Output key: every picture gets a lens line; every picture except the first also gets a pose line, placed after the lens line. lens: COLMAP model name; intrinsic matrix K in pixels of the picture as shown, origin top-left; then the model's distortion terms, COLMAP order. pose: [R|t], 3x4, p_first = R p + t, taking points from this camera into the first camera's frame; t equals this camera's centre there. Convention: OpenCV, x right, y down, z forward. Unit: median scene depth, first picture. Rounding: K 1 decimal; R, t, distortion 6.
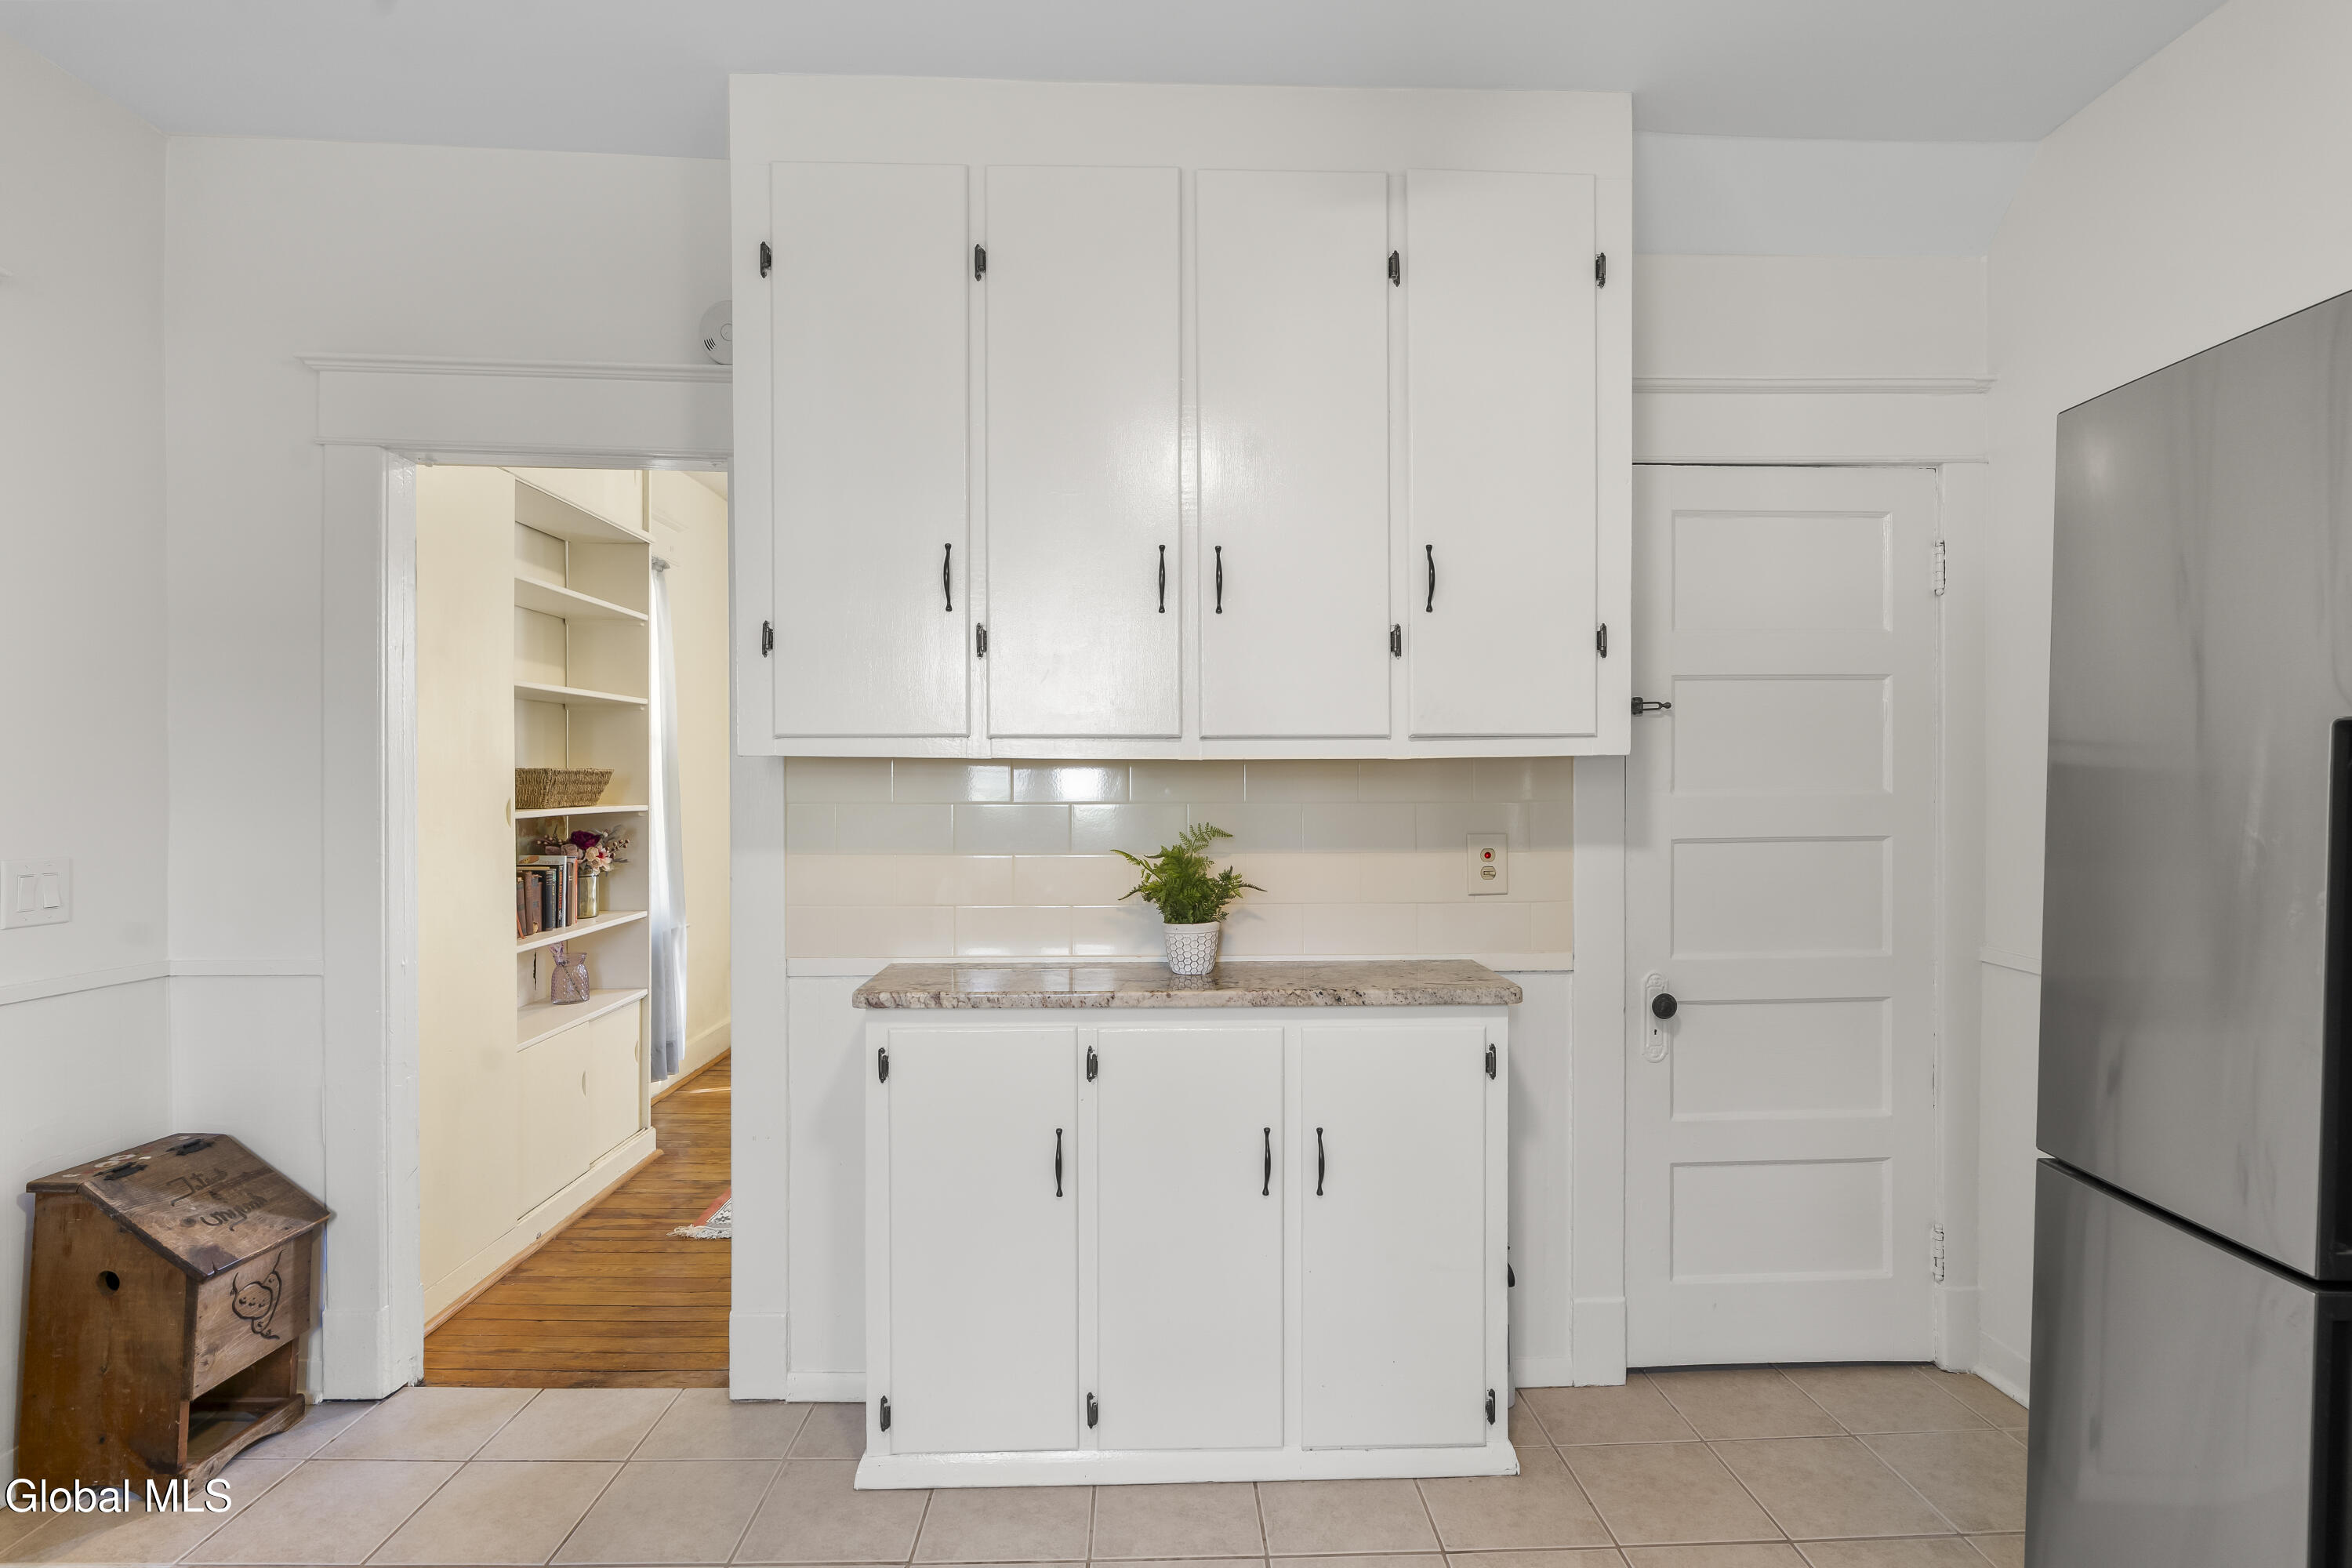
lens RADIAL K [[1134.1, 0, 1176.0], [0, 1134.1, 784.0], [0, 0, 1]] dist [-0.002906, 0.001235]
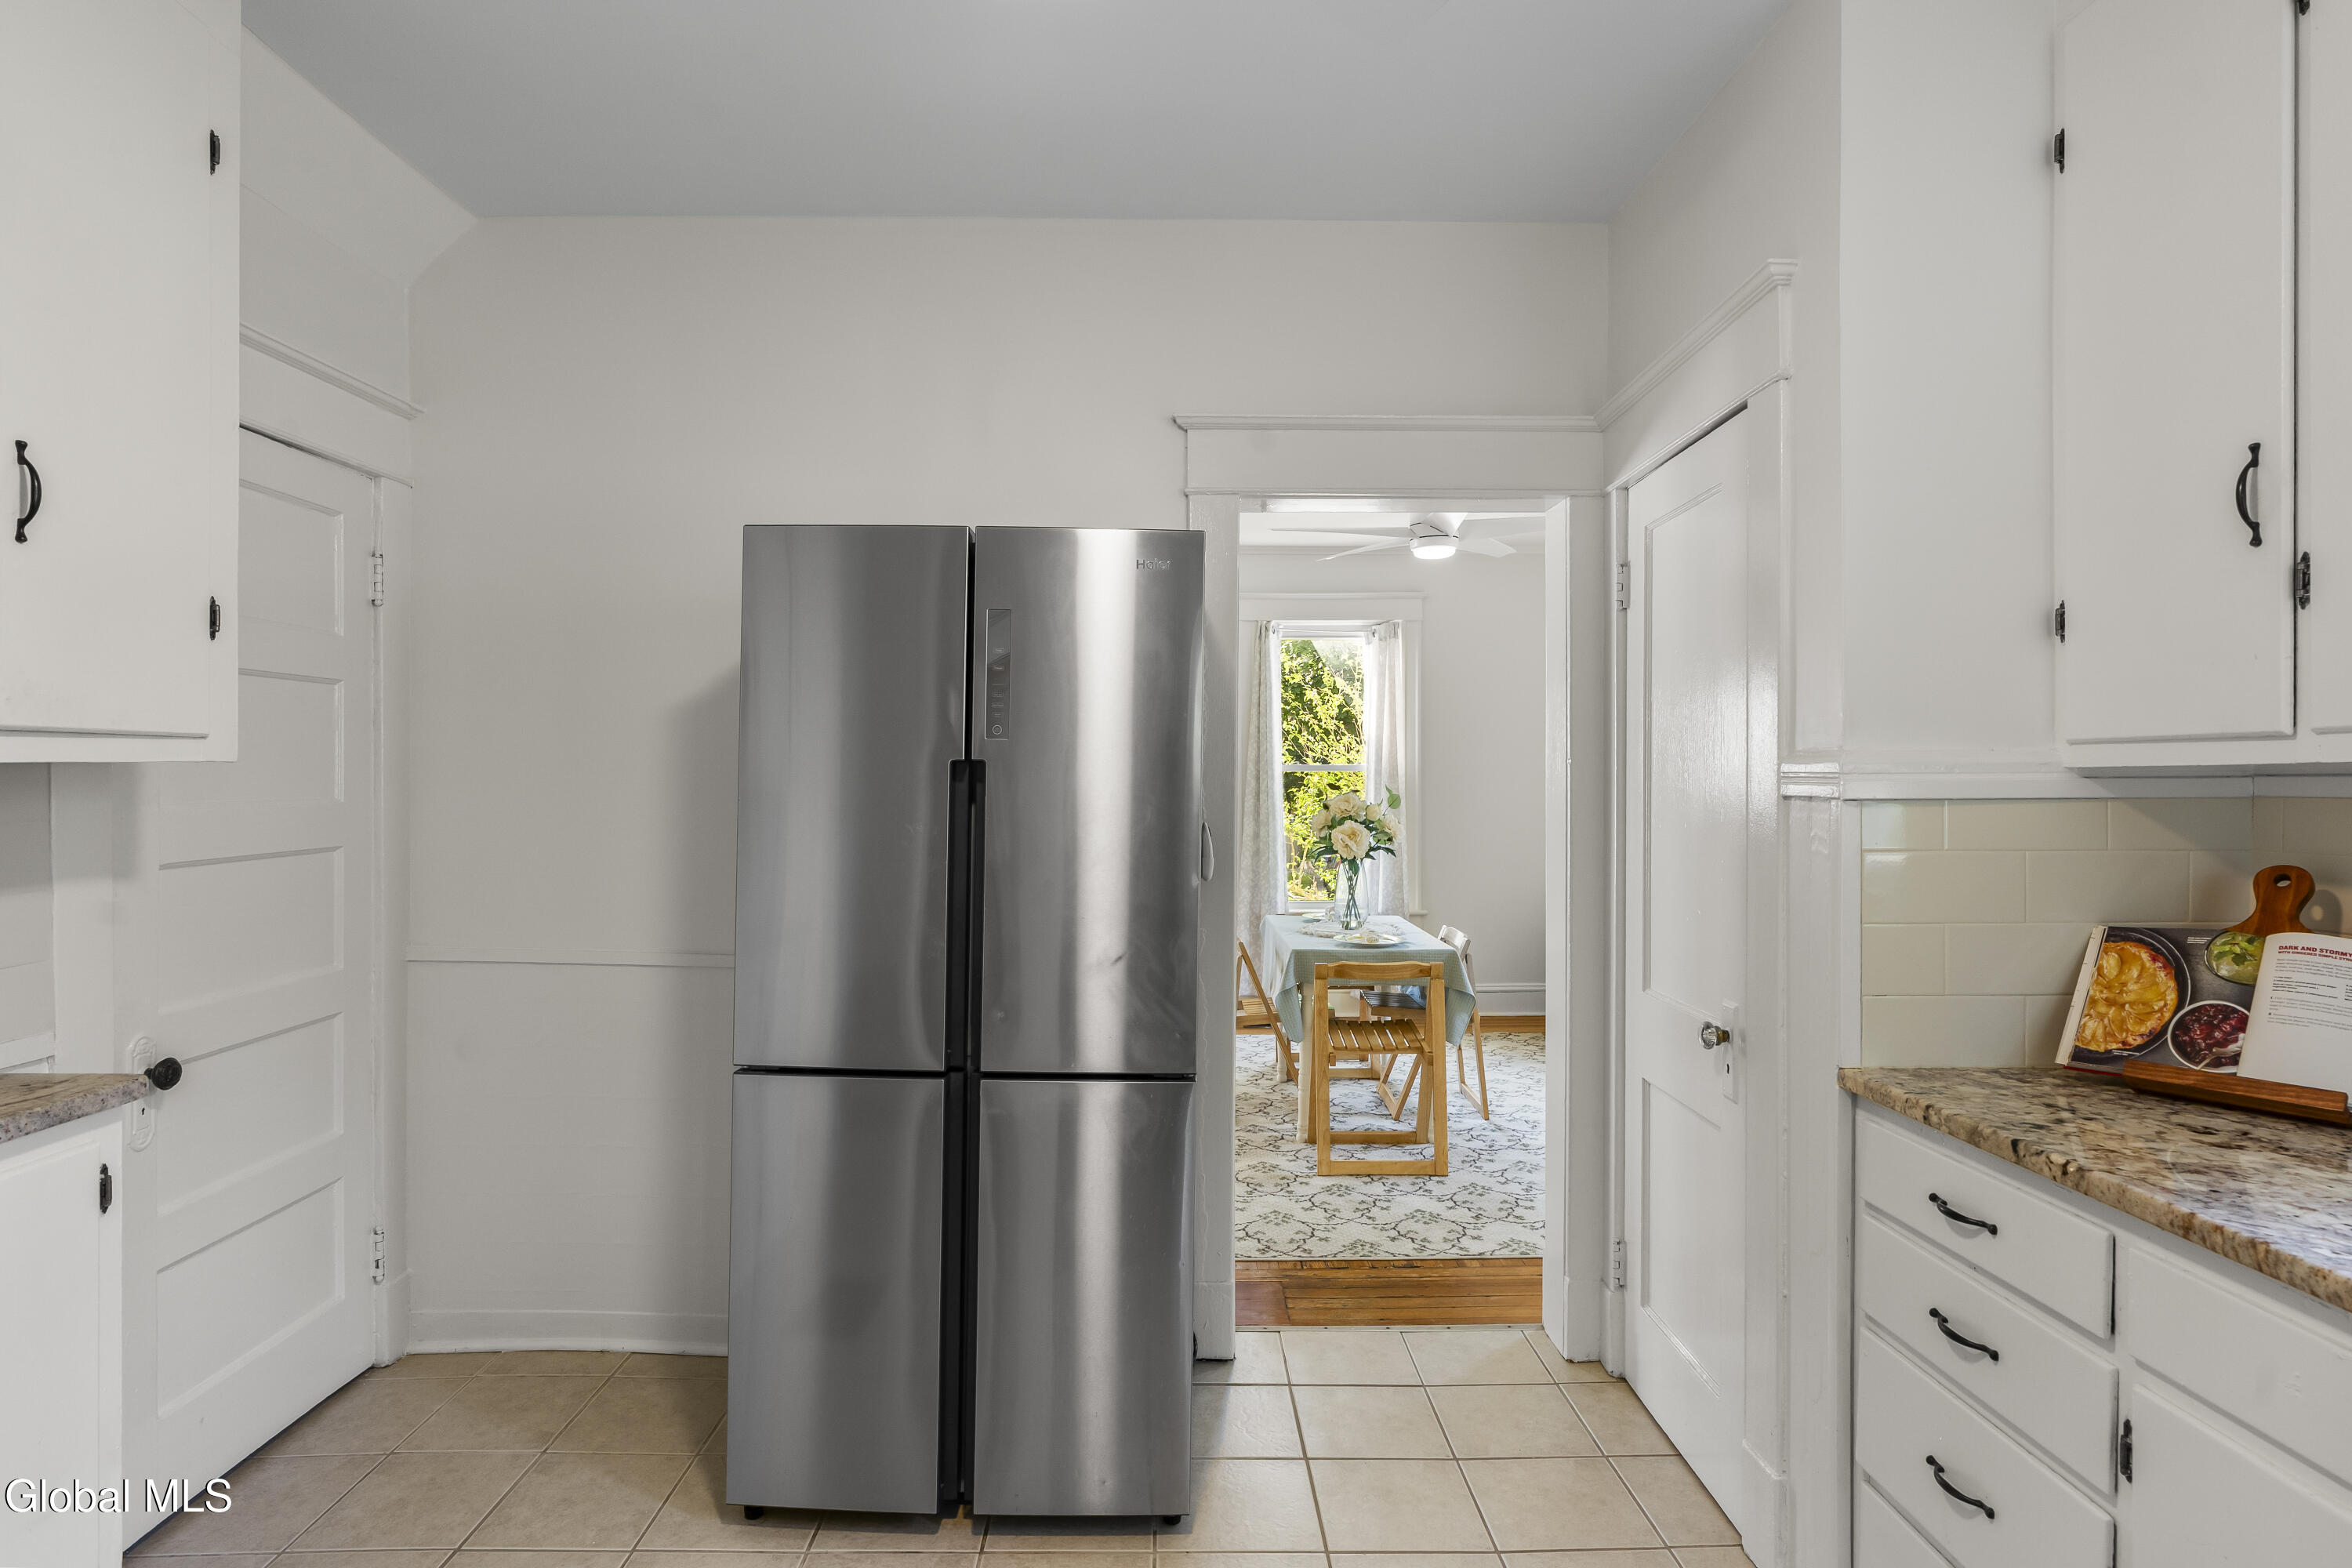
lens RADIAL K [[1238.6, 0, 1176.0], [0, 1238.6, 784.0], [0, 0, 1]] dist [-0.004794, -0.001086]
pose [[0.014672, -0.003861, 0.999885, -0.457330], [0.002403, 0.999990, 0.003826, -0.010564], [-0.999889, 0.002347, 0.014681, 0.292656]]
